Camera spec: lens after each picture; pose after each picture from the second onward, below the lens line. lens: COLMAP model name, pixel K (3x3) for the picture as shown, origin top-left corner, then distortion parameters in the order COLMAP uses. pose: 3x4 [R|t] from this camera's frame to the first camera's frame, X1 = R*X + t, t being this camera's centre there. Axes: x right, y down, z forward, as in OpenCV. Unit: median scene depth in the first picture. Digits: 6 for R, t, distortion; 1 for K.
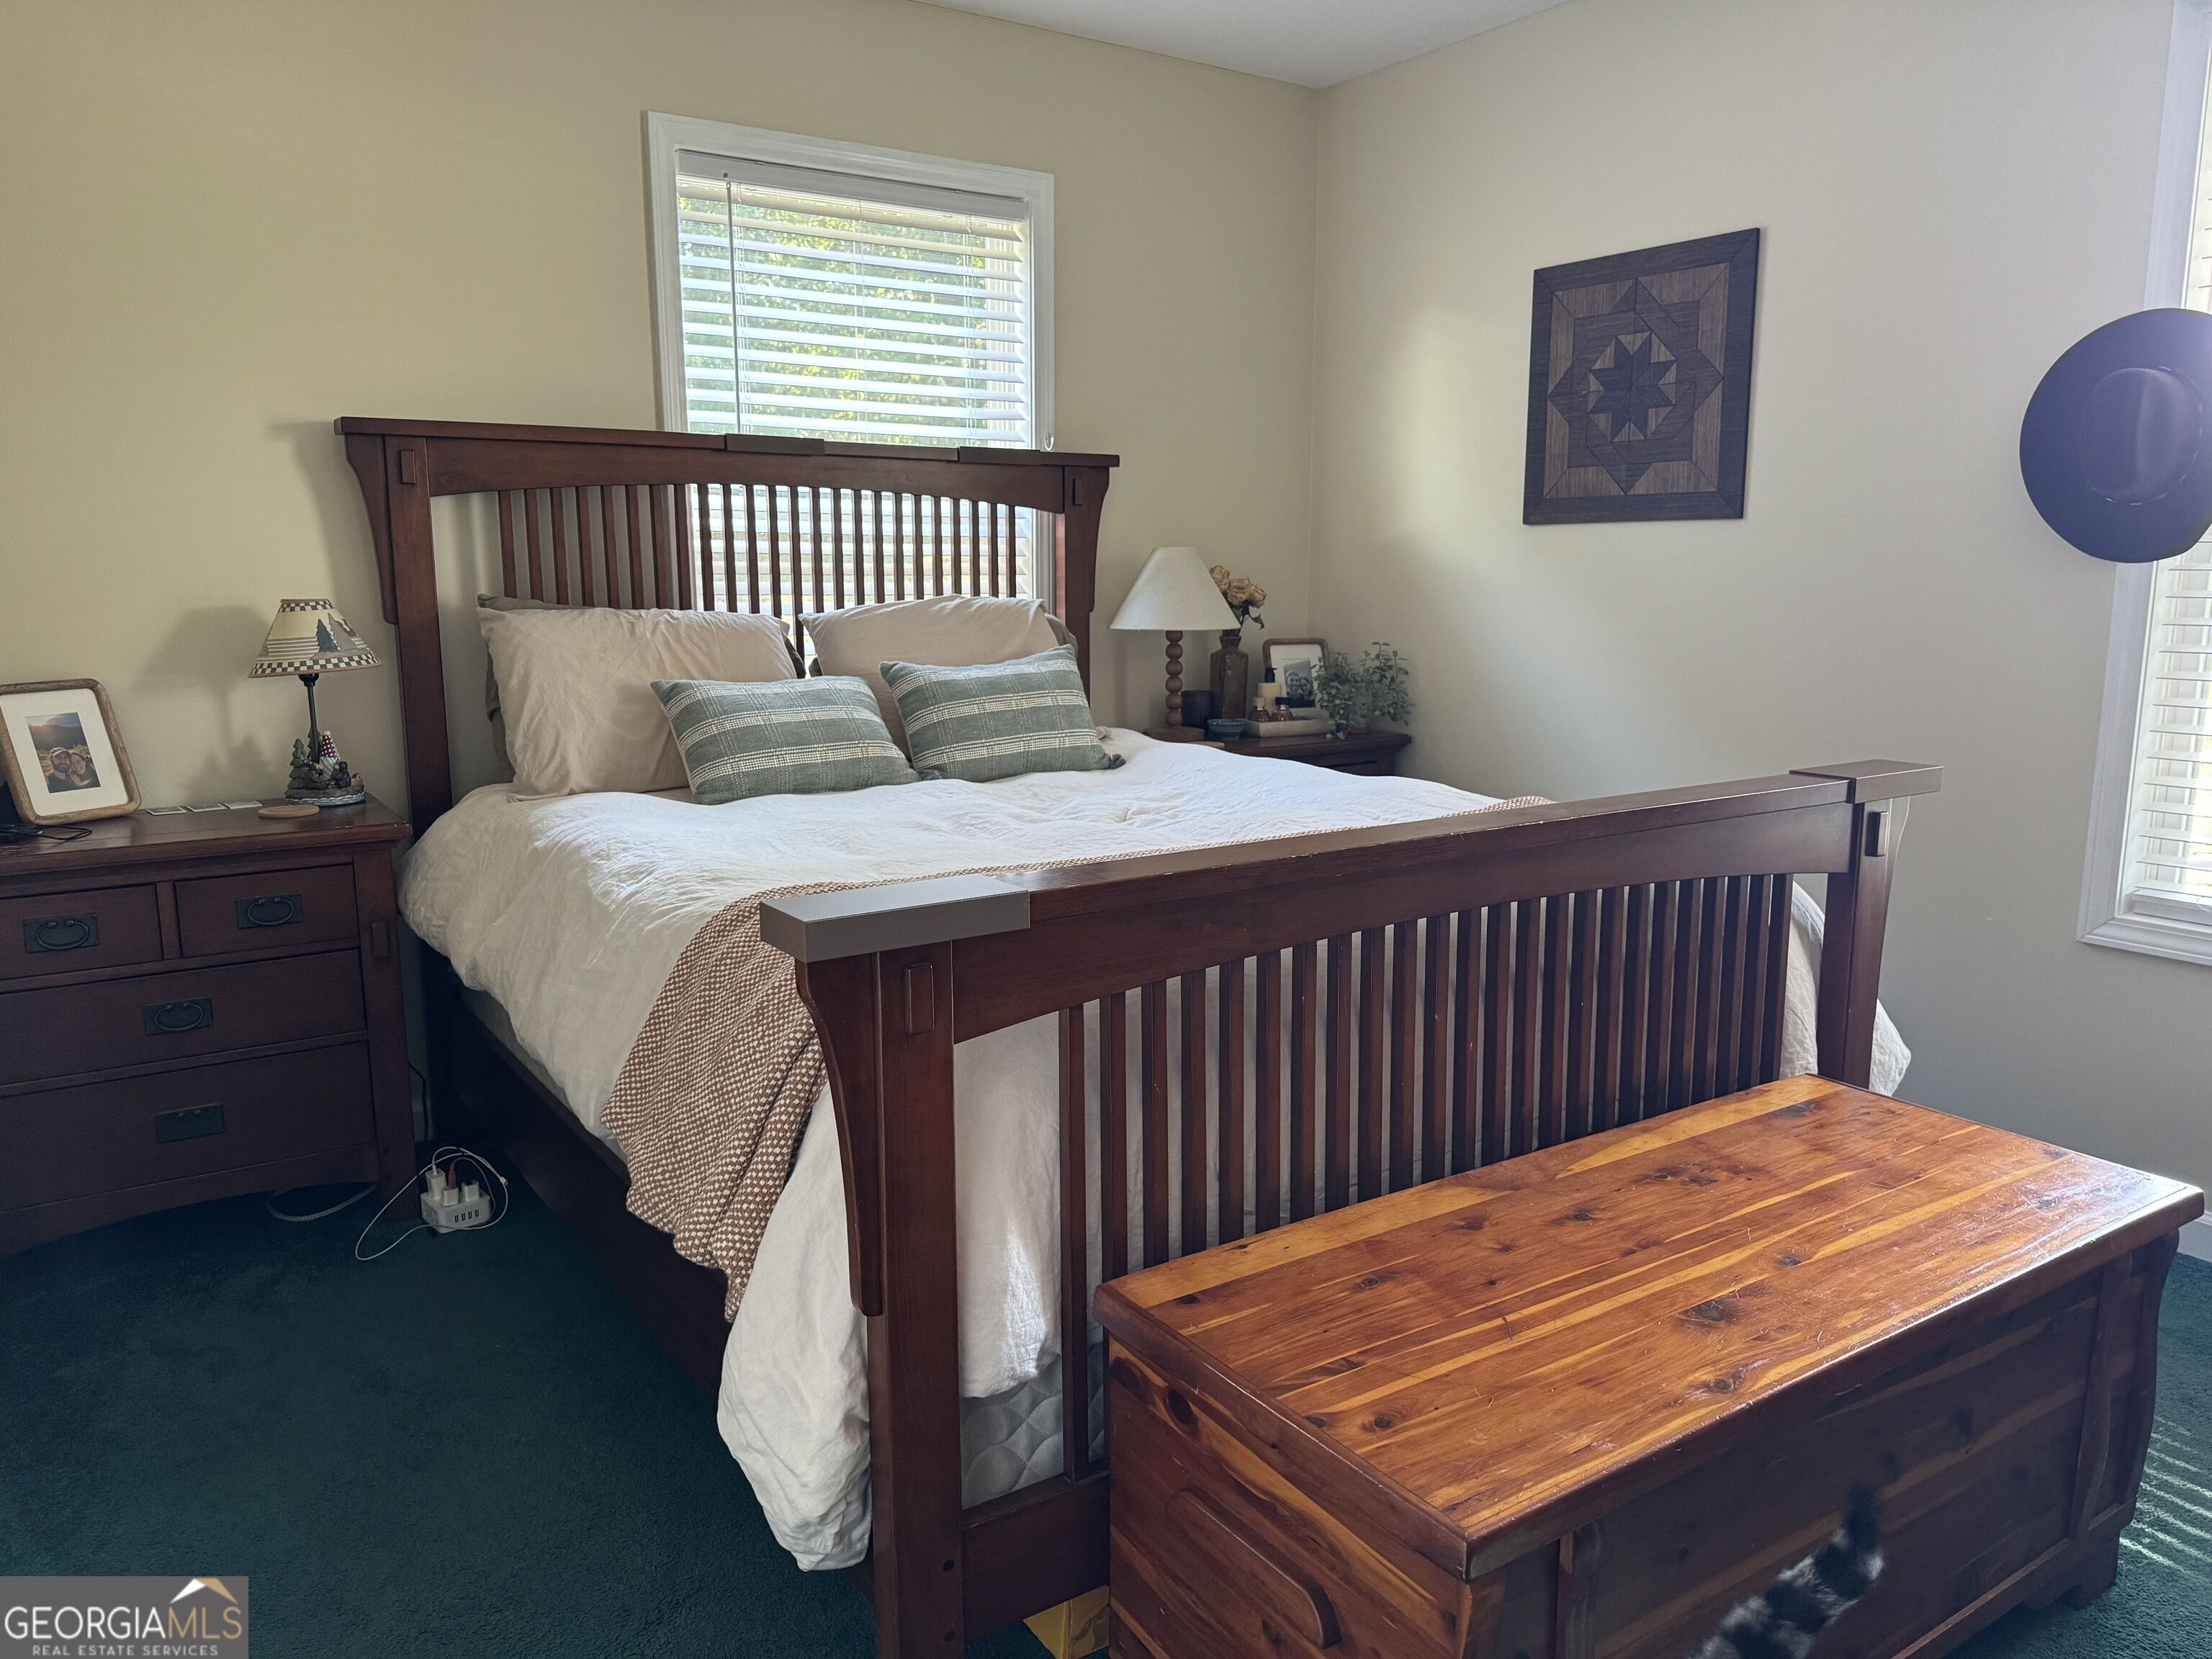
lens RADIAL K [[1554.6, 0, 1119.4], [0, 1554.6, 825.0], [0, 0, 1]] dist [0.056453, -0.070696]
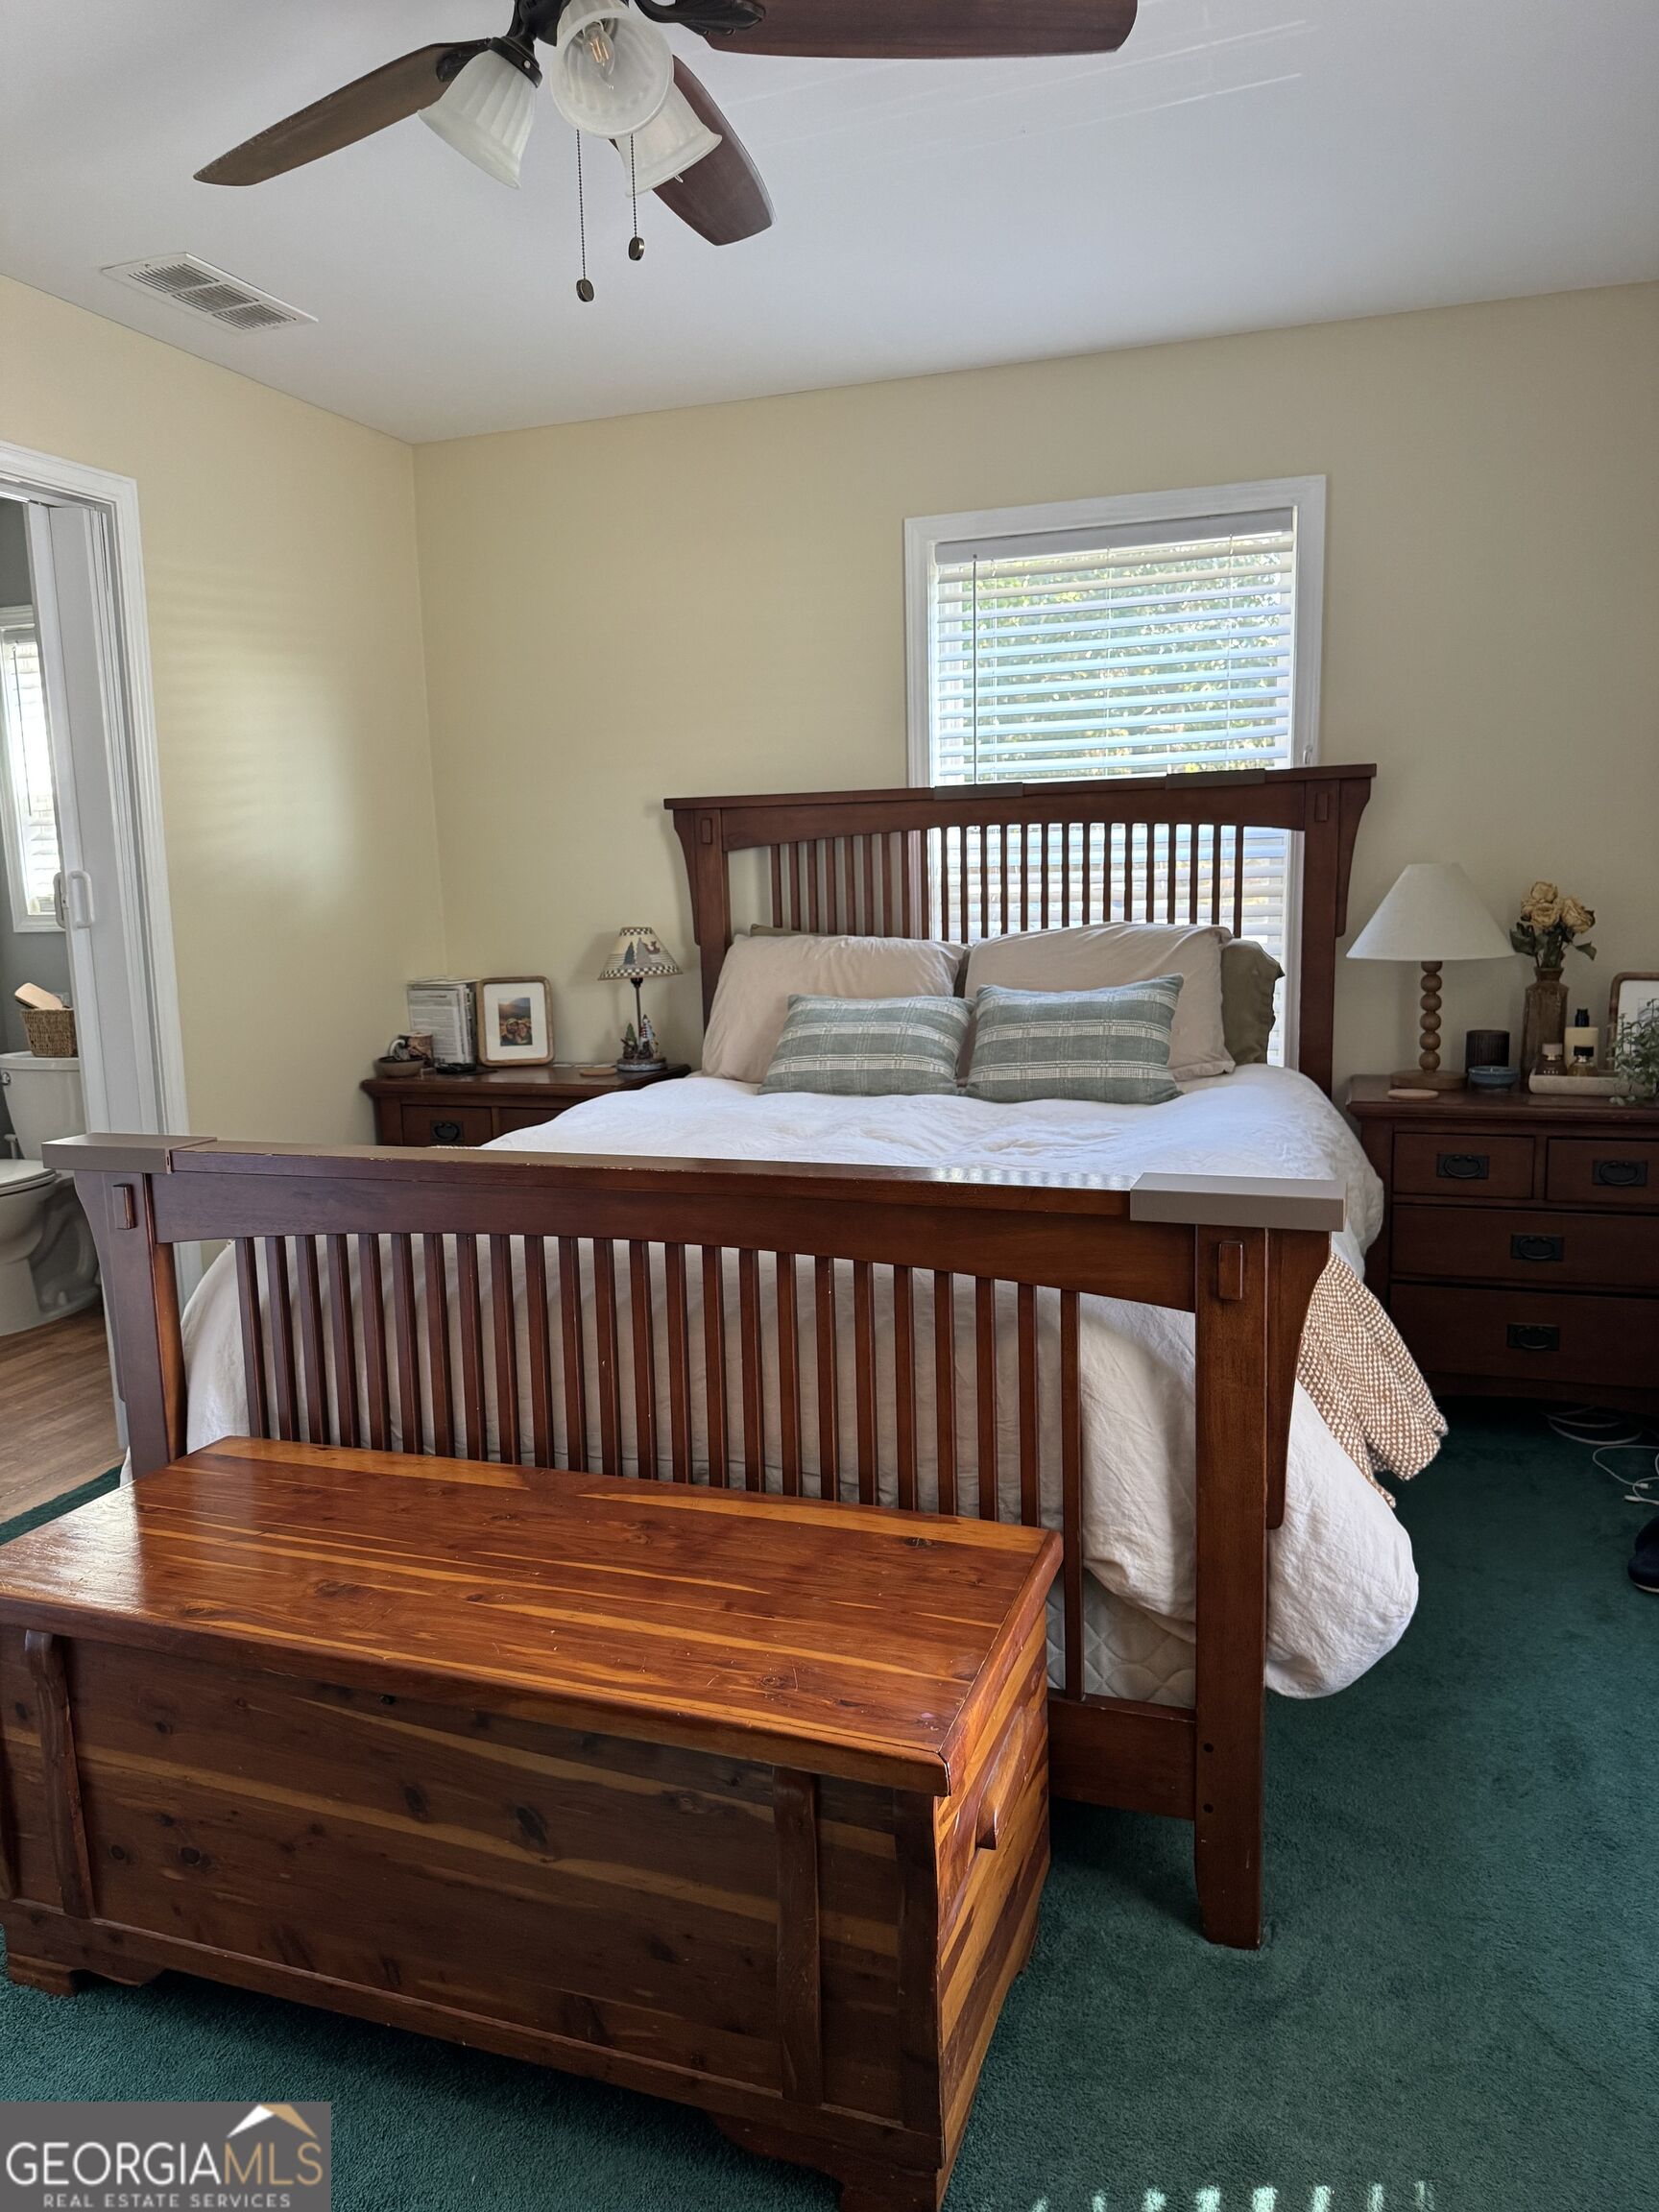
lens RADIAL K [[1554.6, 0, 841.5], [0, 1554.6, 1113.3], [0, 0, 1]] dist [0.056453, -0.070696]
pose [[0.596112, 0.107709, -0.795644, 0.684383], [-0.108124, 0.992703, 0.053377, -0.064119], [0.795587, 0.054209, 0.603409, 0.269769]]
